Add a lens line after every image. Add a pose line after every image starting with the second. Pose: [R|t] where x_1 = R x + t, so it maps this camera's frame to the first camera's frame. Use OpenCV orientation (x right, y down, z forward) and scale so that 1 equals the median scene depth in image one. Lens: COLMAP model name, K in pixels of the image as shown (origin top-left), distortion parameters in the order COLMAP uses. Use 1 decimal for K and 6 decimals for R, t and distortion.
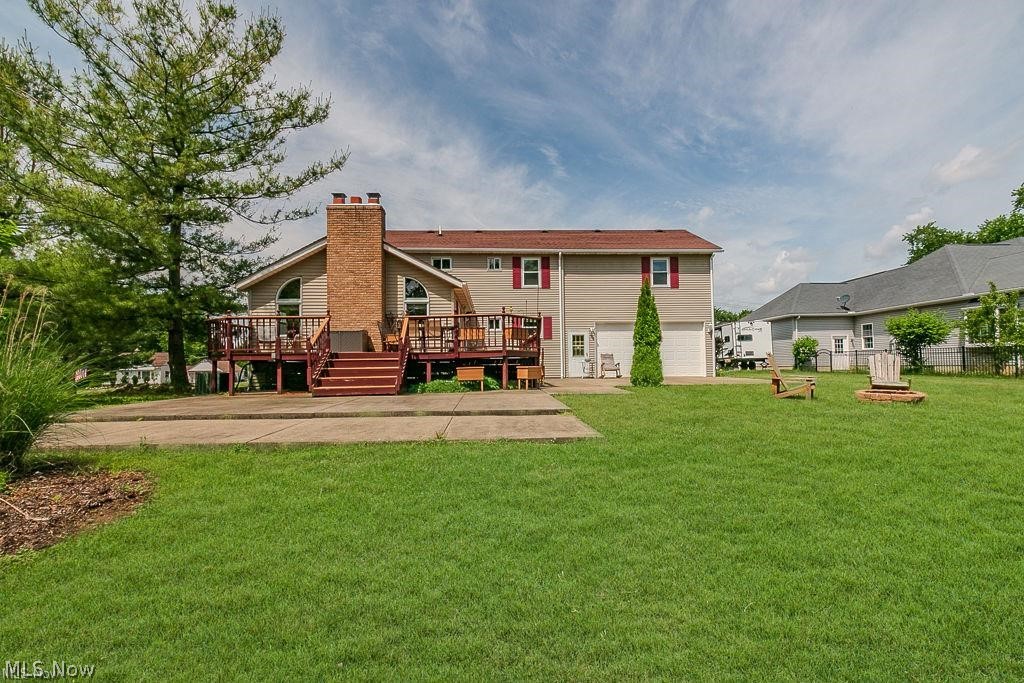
lens RADIAL K [[477.5, 0, 510.1], [0, 477.5, 354.2], [0, 0, 1]] dist [-0.004017, -0.000242]
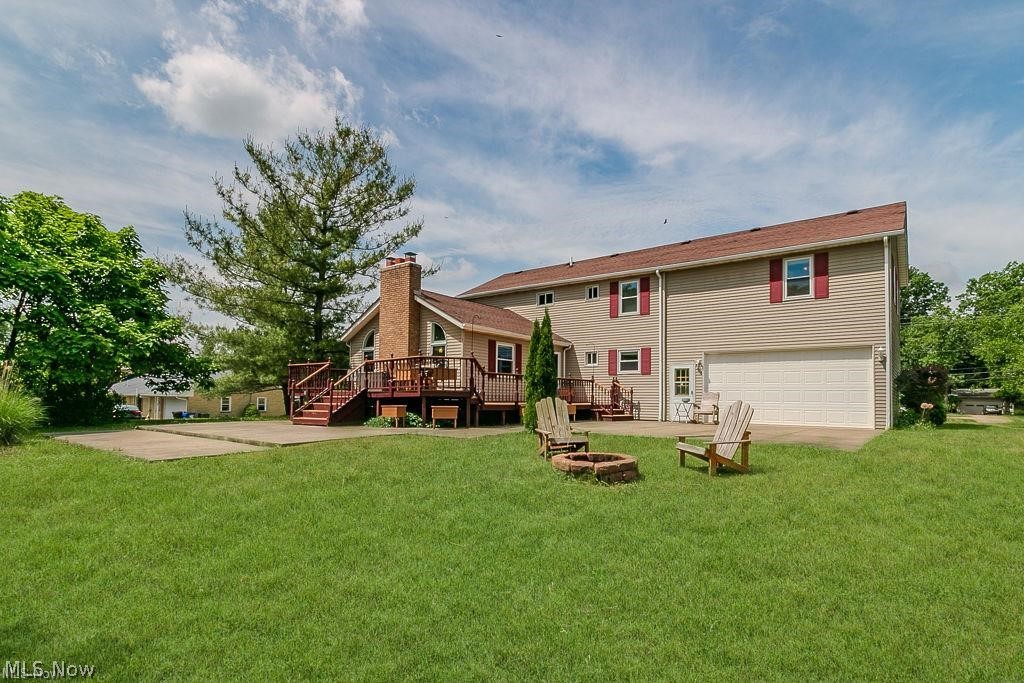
lens RADIAL K [[529.5, 0, 512.5], [0, 529.5, 390.7], [0, 0, 1]] dist [-0.015321, -0.000750]
pose [[0.762603, 0.006683, -0.646832, 0.503781], [-0.002727, 0.999971, 0.007118, -0.008803], [0.646861, -0.003664, 0.762599, 0.130448]]
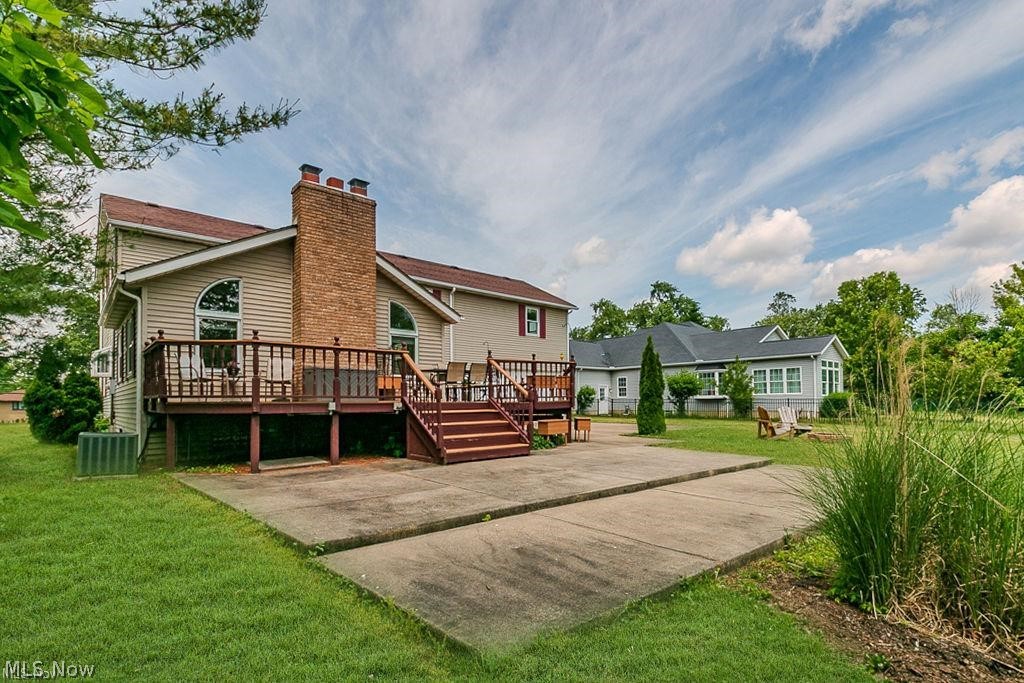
lens RADIAL K [[519.3, 0, 525.1], [0, 519.3, 394.9], [0, 0, 1]] dist [0.029341, -0.000135]
pose [[0.767712, 0.017391, 0.640559, -0.413964], [-0.018555, 0.999816, -0.004907, -0.007701], [-0.640527, -0.008119, 0.767893, 0.154945]]
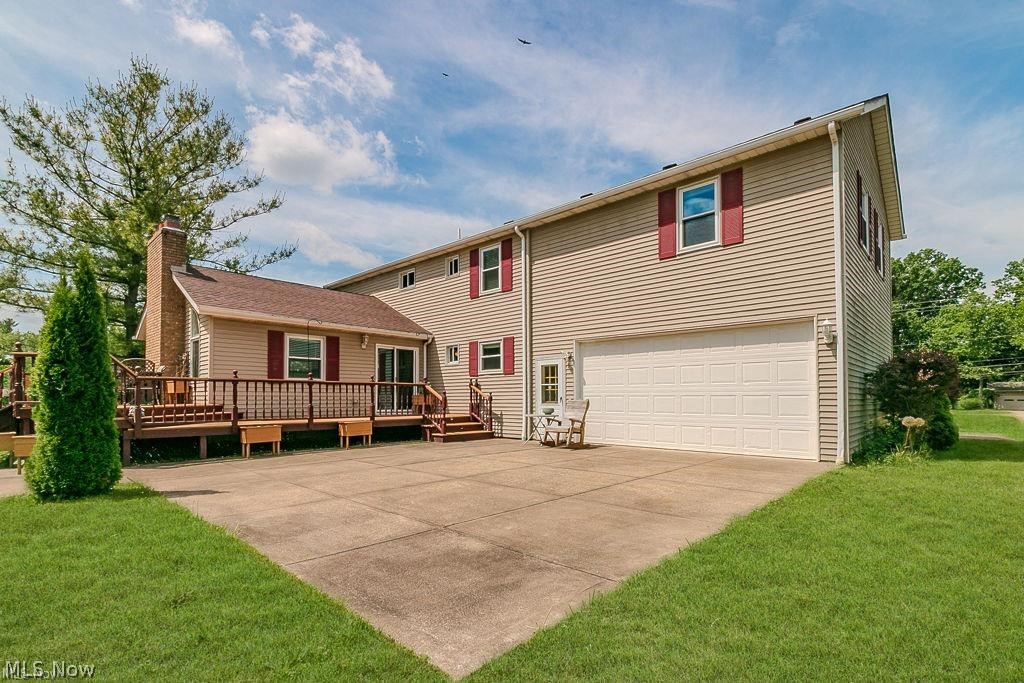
lens RADIAL K [[486.8, 0, 511.7], [0, 486.8, 394.0], [0, 0, 1]] dist [-0.001913, 0.000281]
pose [[0.708361, -0.001409, -0.705849, 0.516863], [0.014846, 0.999807, 0.012903, -0.014573], [0.705694, -0.019619, 0.708245, 0.560926]]
